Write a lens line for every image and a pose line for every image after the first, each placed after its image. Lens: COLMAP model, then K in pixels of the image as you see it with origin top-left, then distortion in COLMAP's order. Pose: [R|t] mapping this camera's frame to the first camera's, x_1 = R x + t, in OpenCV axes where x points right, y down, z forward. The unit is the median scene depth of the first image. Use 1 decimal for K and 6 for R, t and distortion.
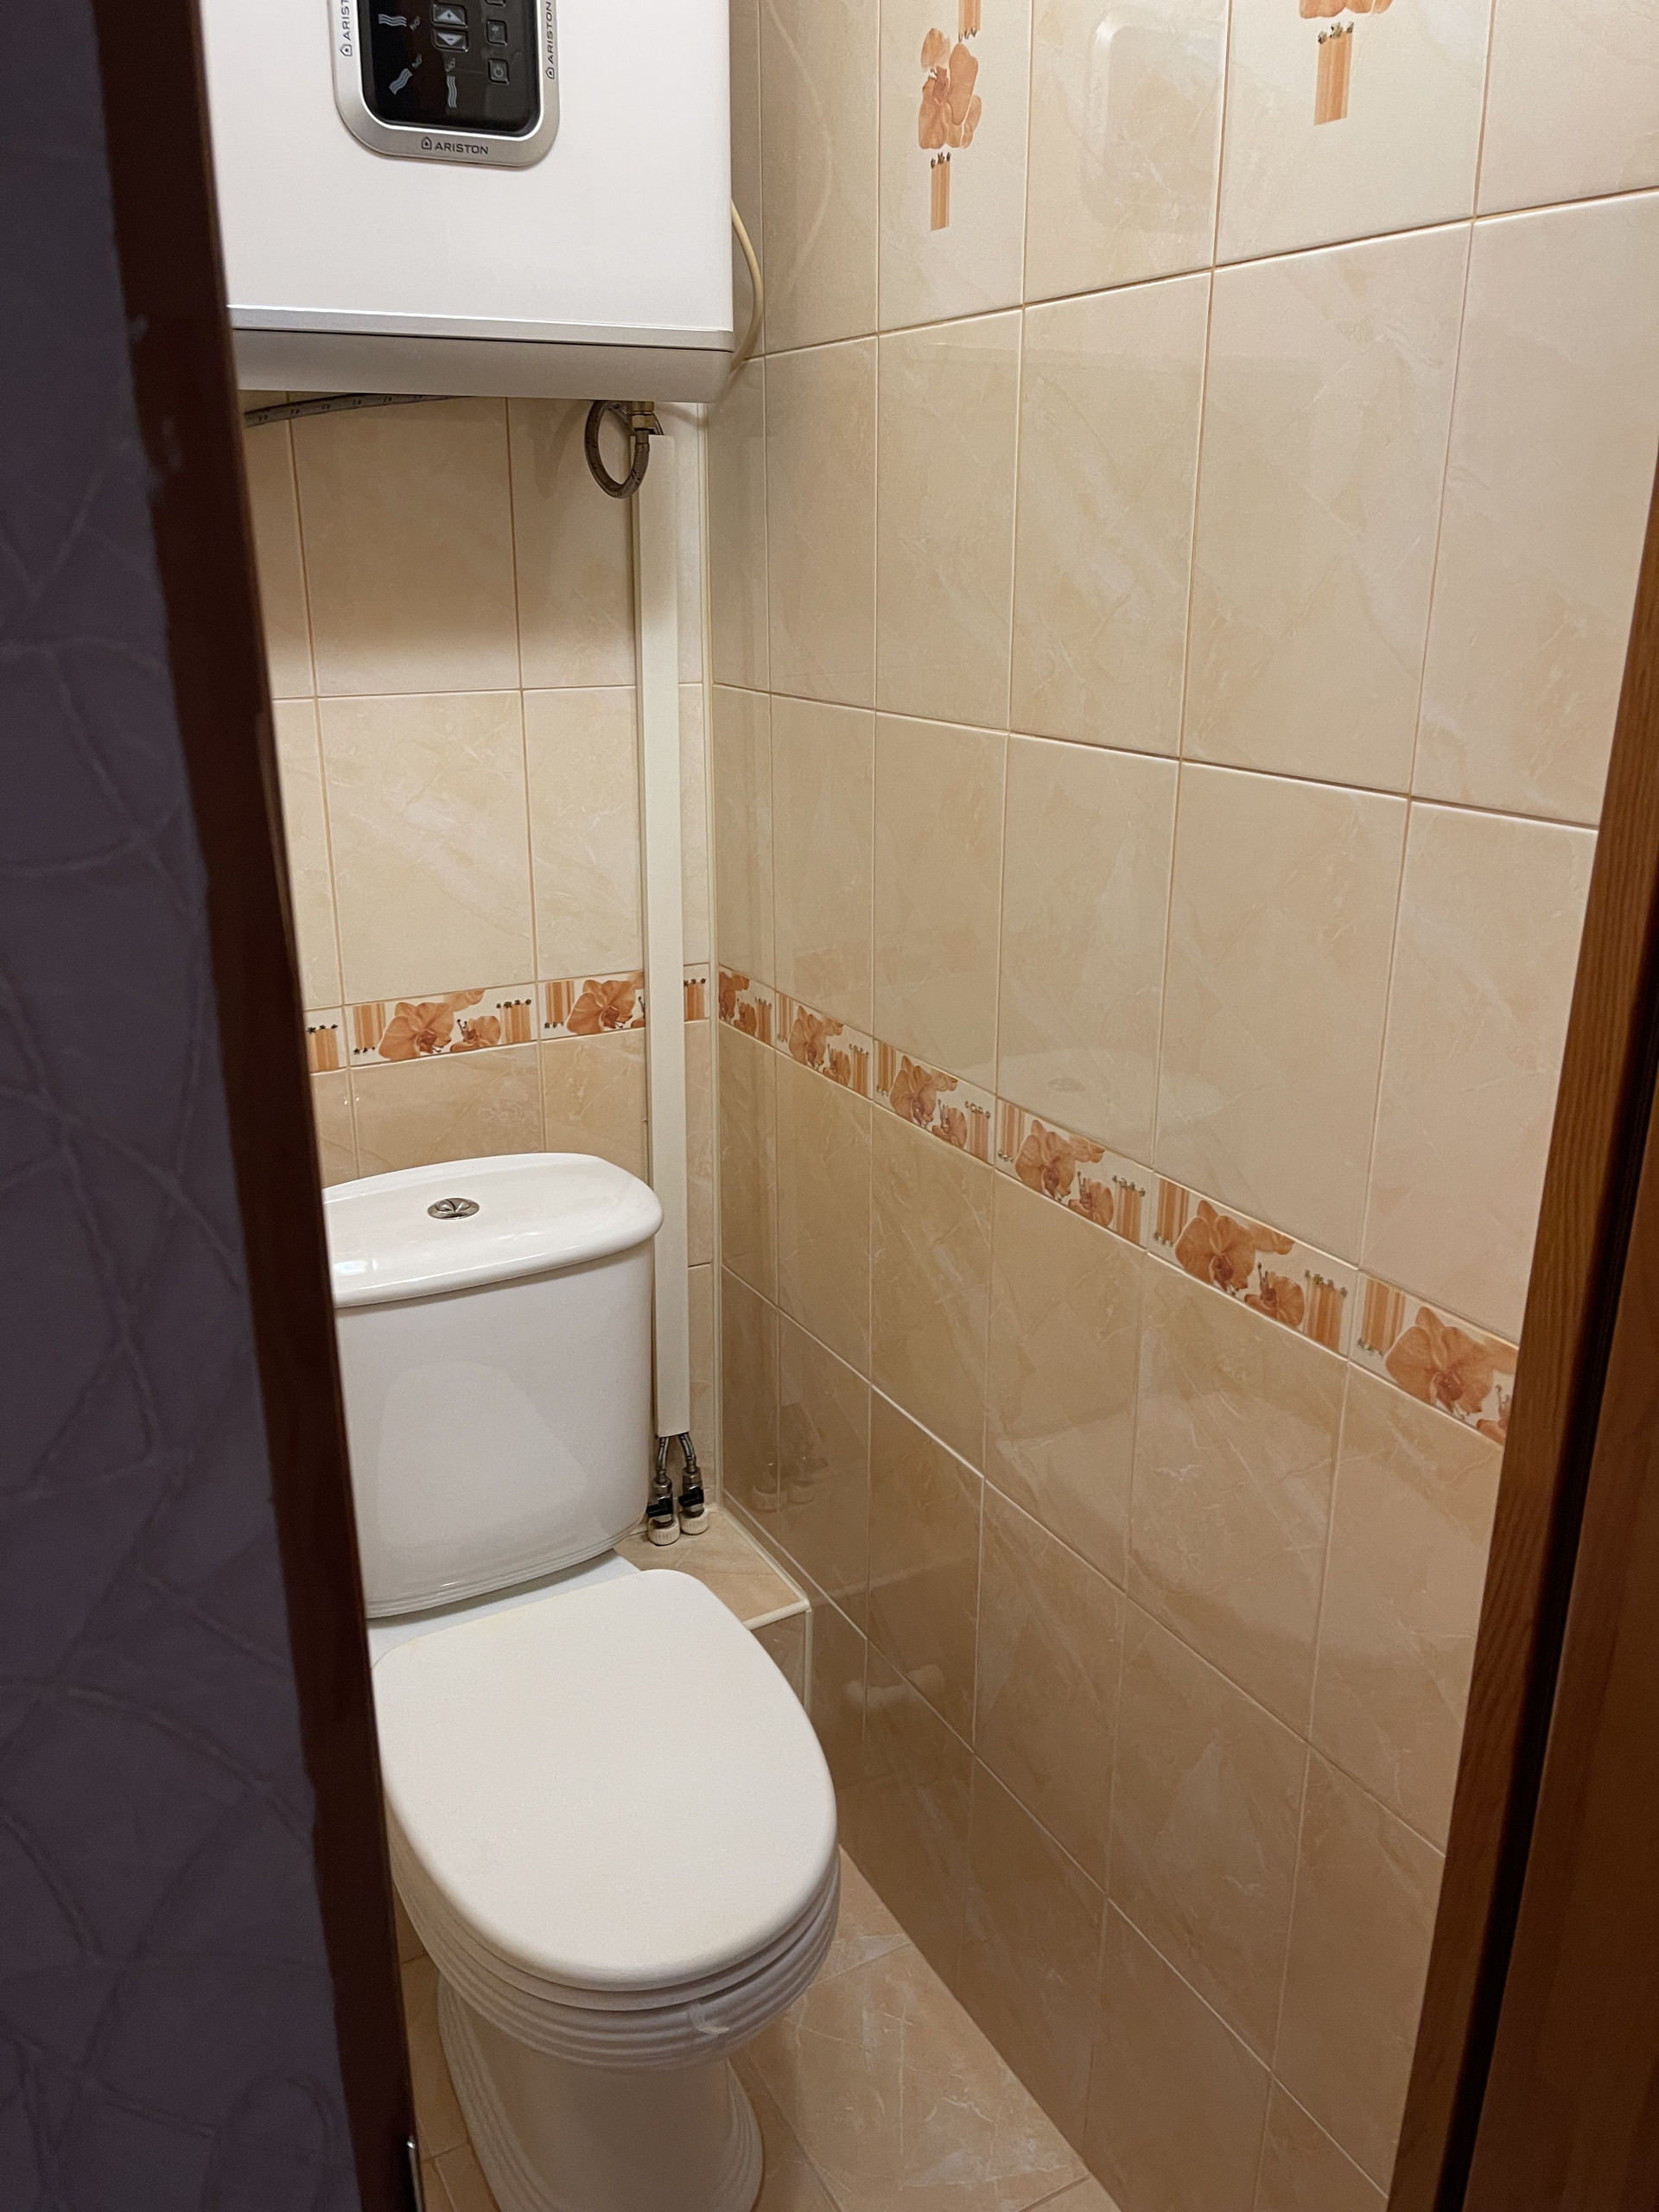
lens RADIAL K [[1742.0, 0, 829.5], [0, 1742.0, 1106.0], [0, 0, 1]] dist [0.085992, -0.137398]
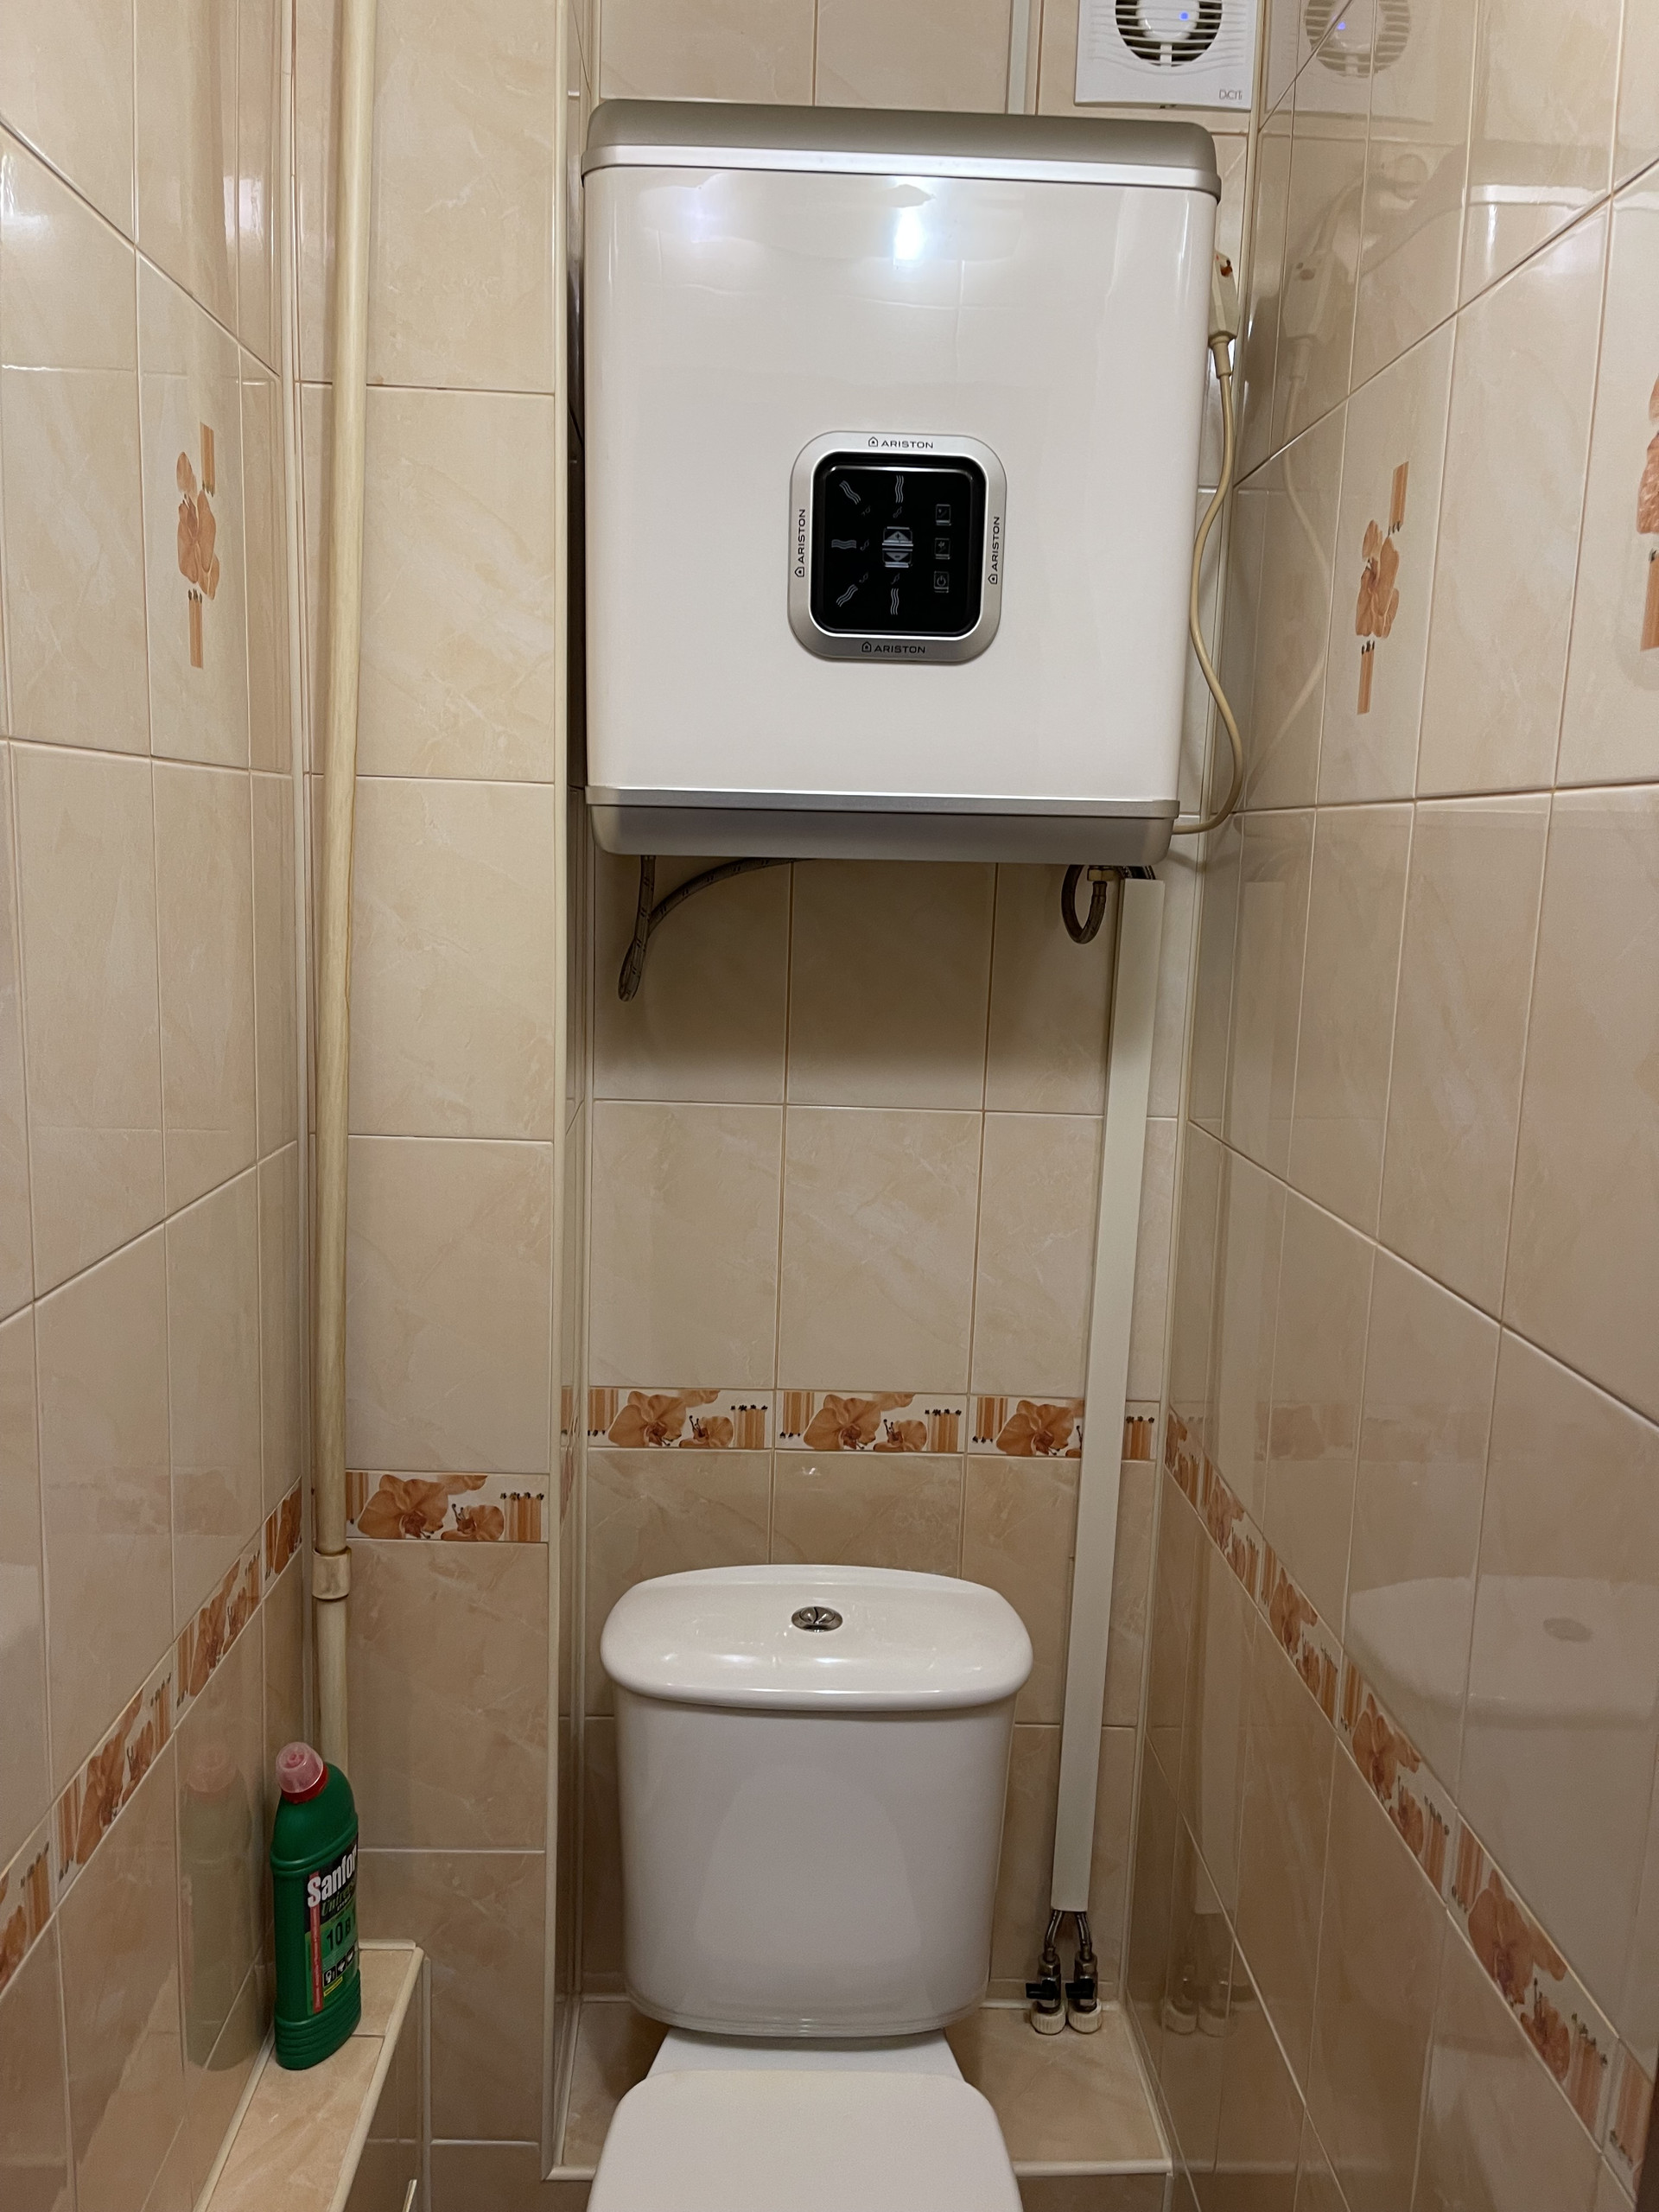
lens RADIAL K [[1742.0, 0, 829.5], [0, 1742.0, 1106.0], [0, 0, 1]] dist [0.085992, -0.137398]
pose [[0.891005, 0.101026, -0.442611, 0.184314], [-0.176919, 0.975119, -0.133578, -0.084913], [0.418103, 0.197325, 0.886709, 0.060689]]
